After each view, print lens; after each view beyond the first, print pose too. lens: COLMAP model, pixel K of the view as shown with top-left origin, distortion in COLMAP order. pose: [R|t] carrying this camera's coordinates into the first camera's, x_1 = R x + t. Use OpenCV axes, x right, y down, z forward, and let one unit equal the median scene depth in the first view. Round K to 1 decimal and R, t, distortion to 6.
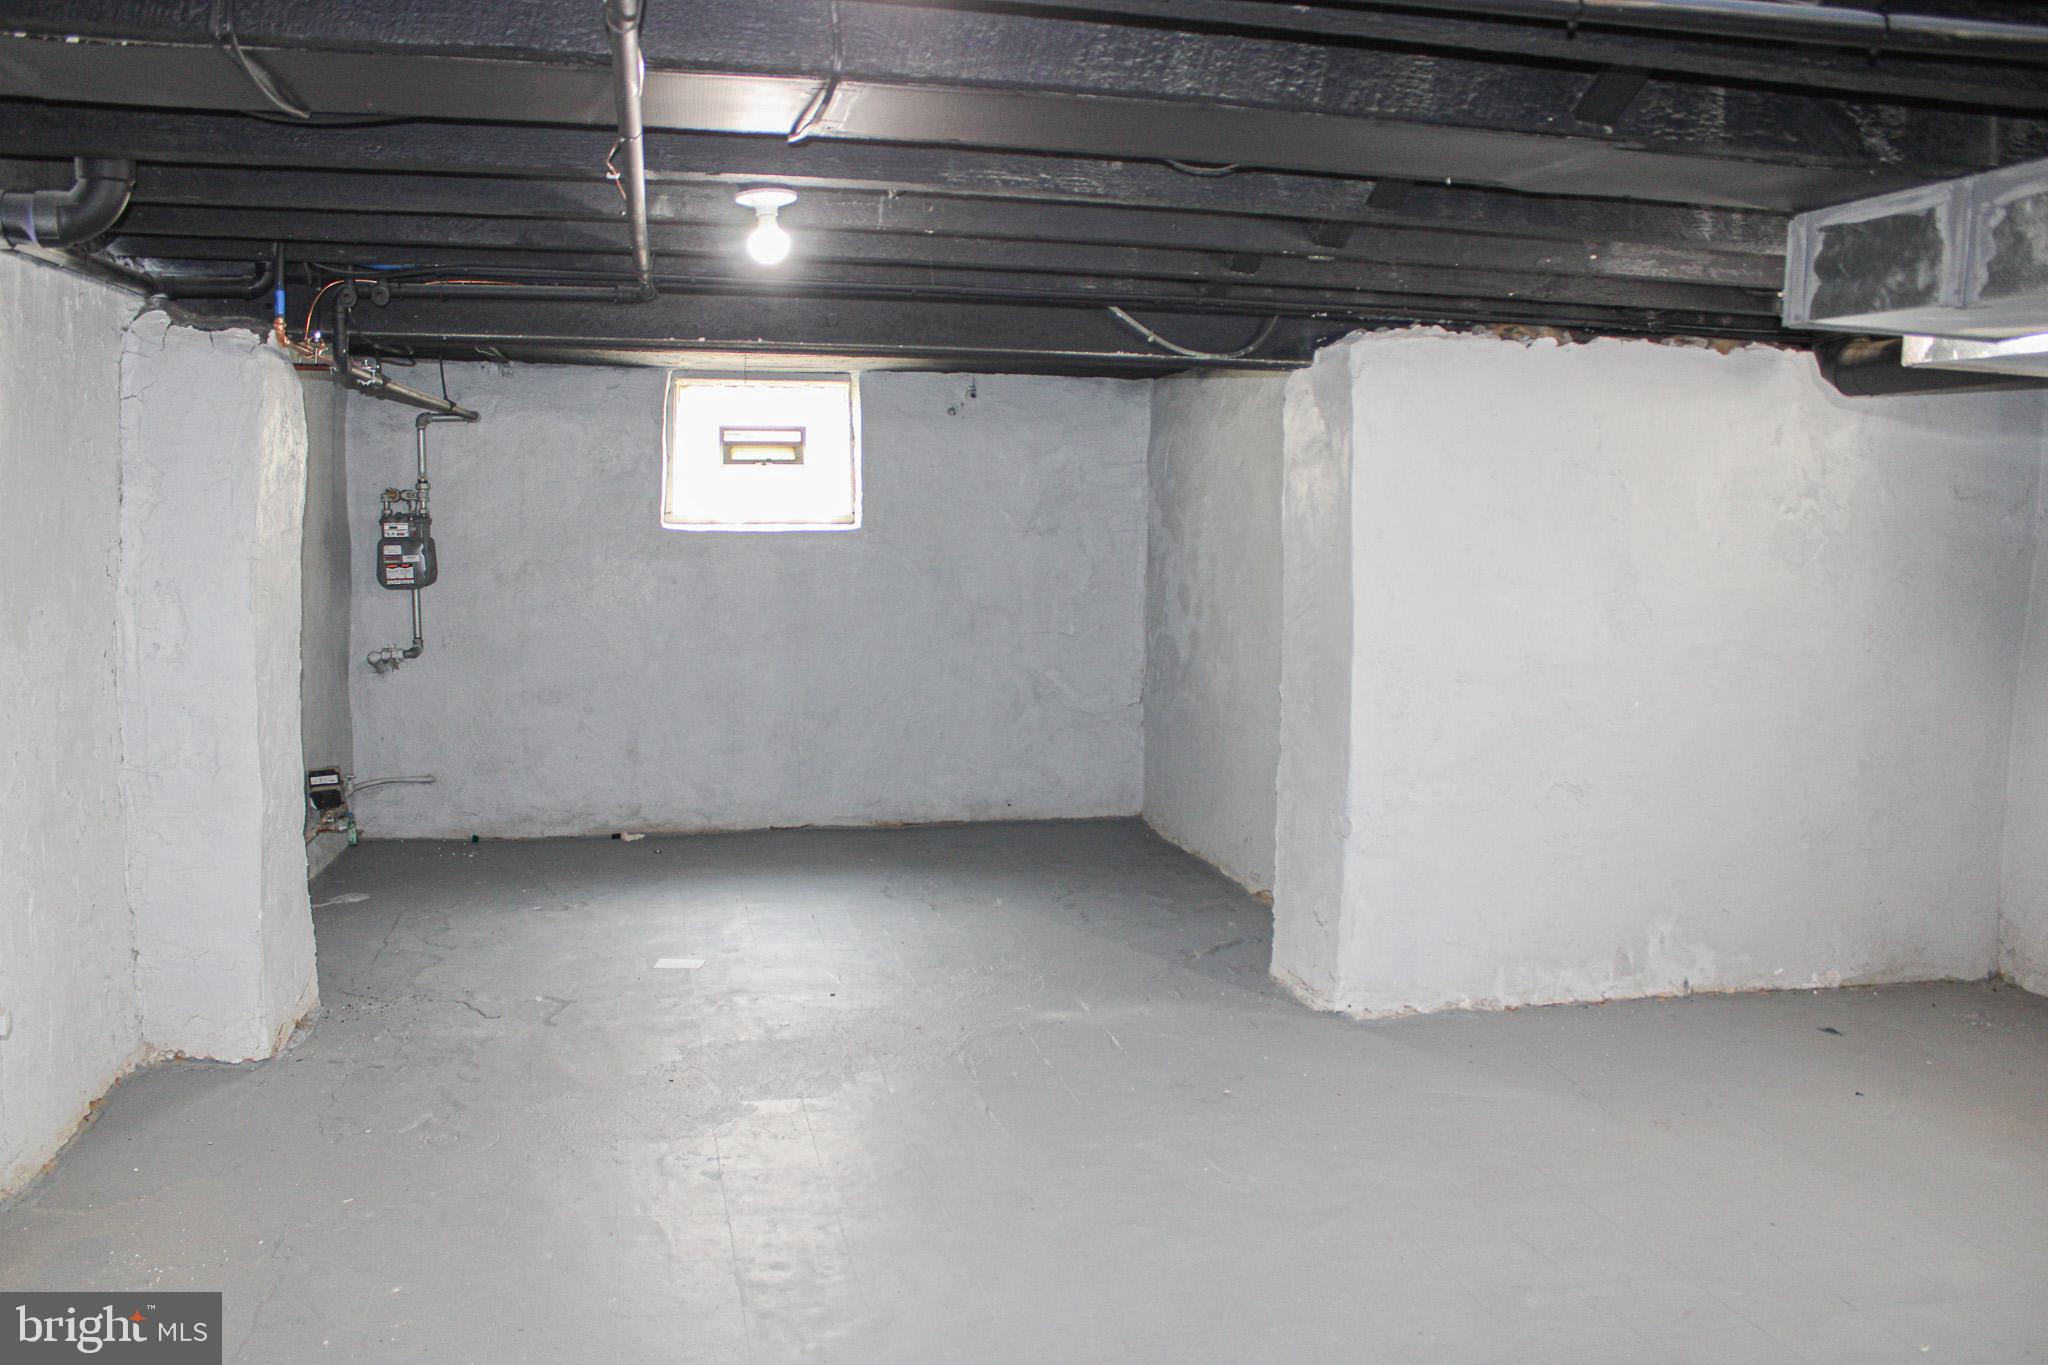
lens RADIAL K [[1705.7, 0, 1014.4], [0, 1705.7, 683.6], [0, 0, 1]] dist [-0.155295, 0.113900]
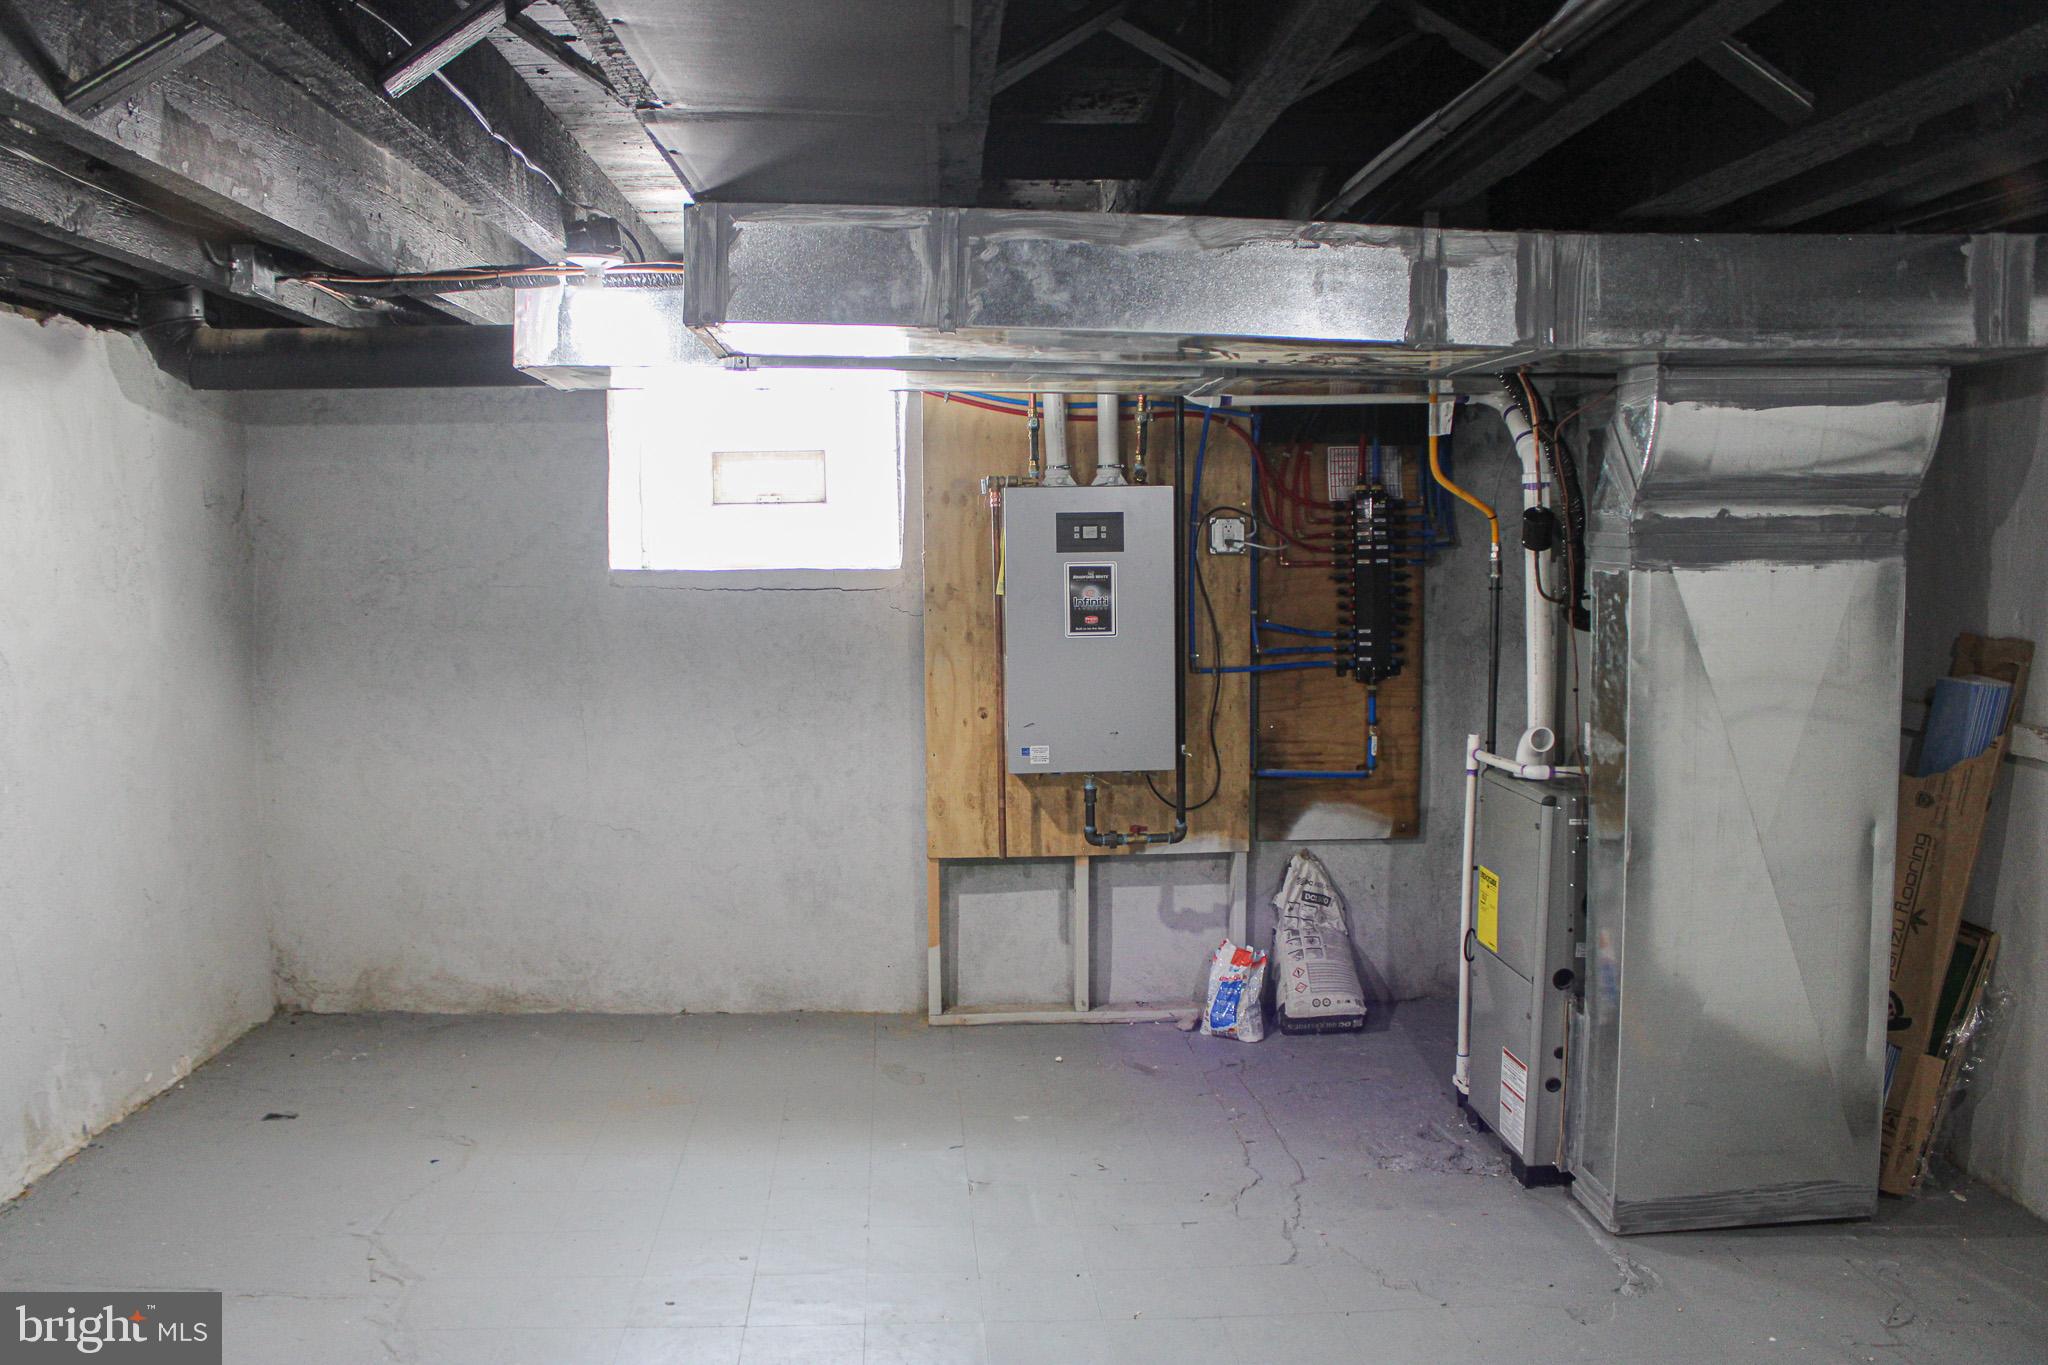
lens RADIAL K [[1705.7, 0, 1018.0], [0, 1705.7, 685.7], [0, 0, 1]] dist [-0.155295, 0.113900]
pose [[0.145731, -0.107952, 0.983417, -0.473209], [0.102218, 0.990352, 0.093566, -0.096097], [-0.984029, 0.086888, 0.155359, 0.755833]]
